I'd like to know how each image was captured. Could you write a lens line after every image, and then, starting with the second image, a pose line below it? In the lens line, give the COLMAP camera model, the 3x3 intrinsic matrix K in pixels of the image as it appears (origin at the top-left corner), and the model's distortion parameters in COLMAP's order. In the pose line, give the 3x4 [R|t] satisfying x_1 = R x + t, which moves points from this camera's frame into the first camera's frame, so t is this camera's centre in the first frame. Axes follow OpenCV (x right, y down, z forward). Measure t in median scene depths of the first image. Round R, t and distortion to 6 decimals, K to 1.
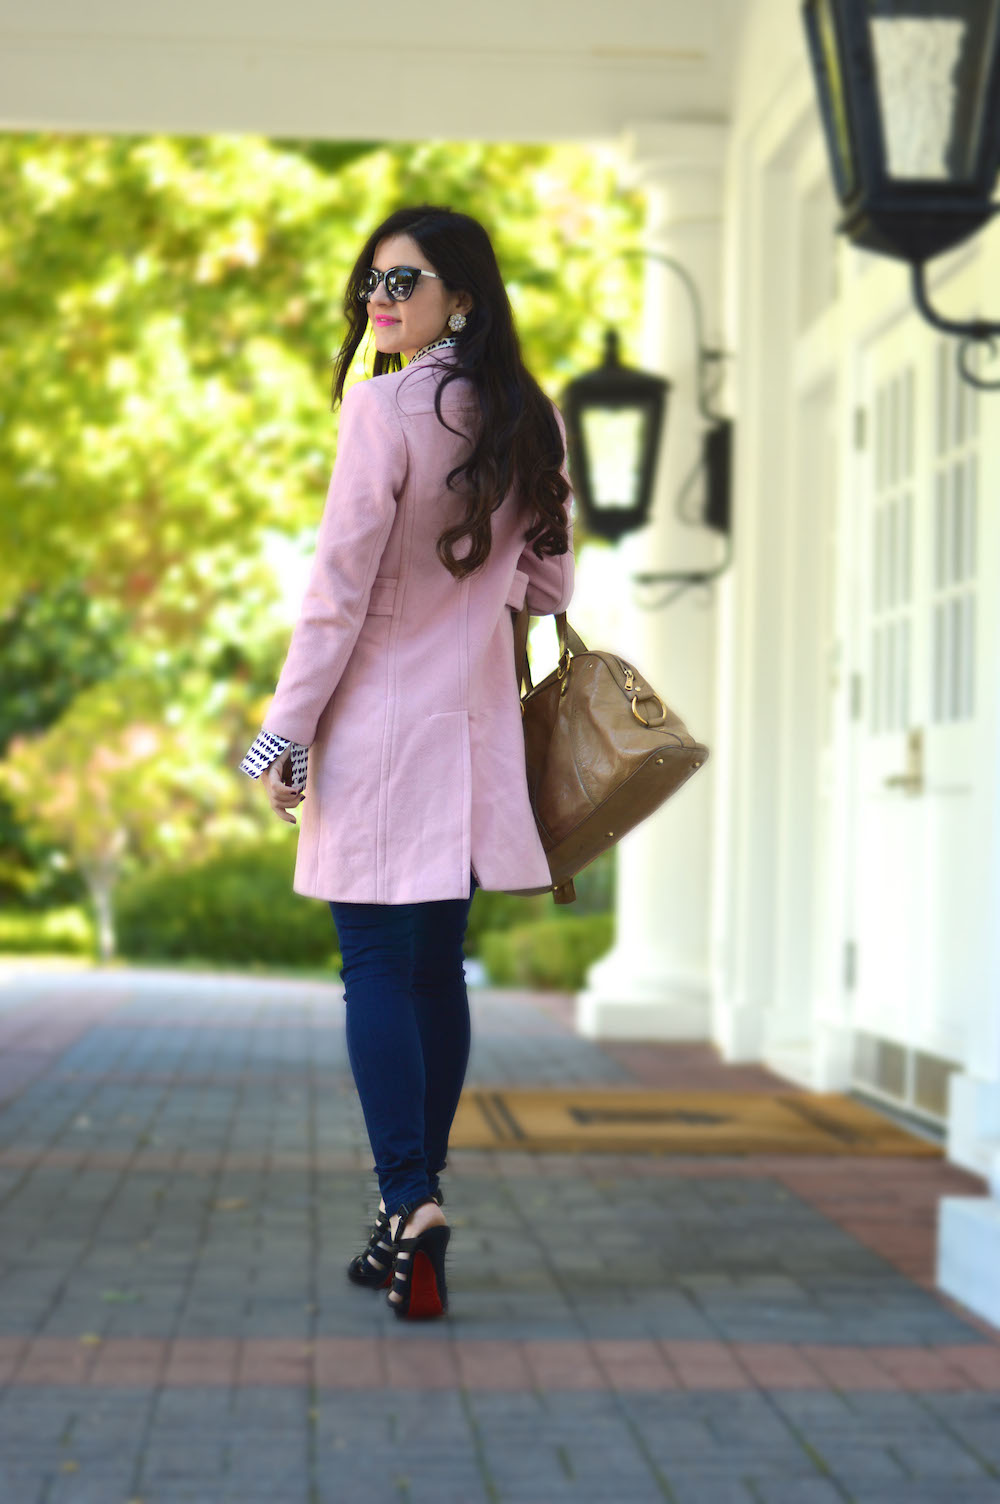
lens RADIAL K [[3245.4, 0, 501.9], [0, 3245.4, 752.6], [0, 0, 1]] dist [-0.090092, 0.000000]
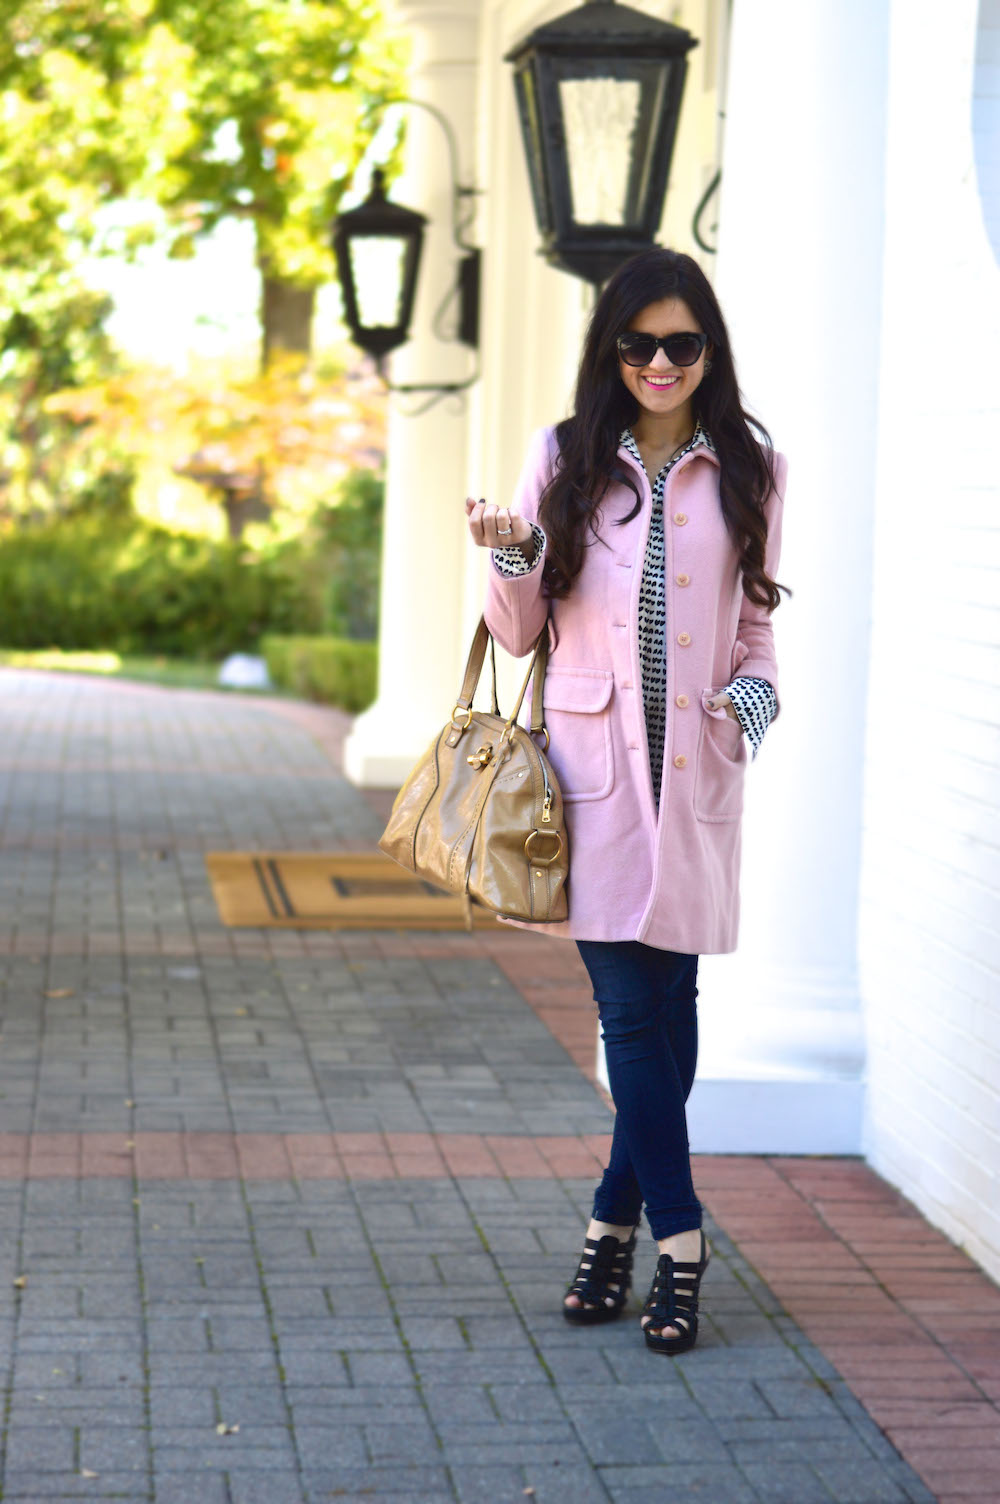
lens RADIAL K [[3245.4, 0, 498.7], [0, 3245.4, 752.1], [0, 0, 1]] dist [-0.090092, 0.000000]
pose [[0.997857, 0.003378, 0.065348, 0.005019], [-0.010920, 0.993260, 0.115392, -0.107826], [-0.064518, -0.115858, 0.991168, -0.274554]]
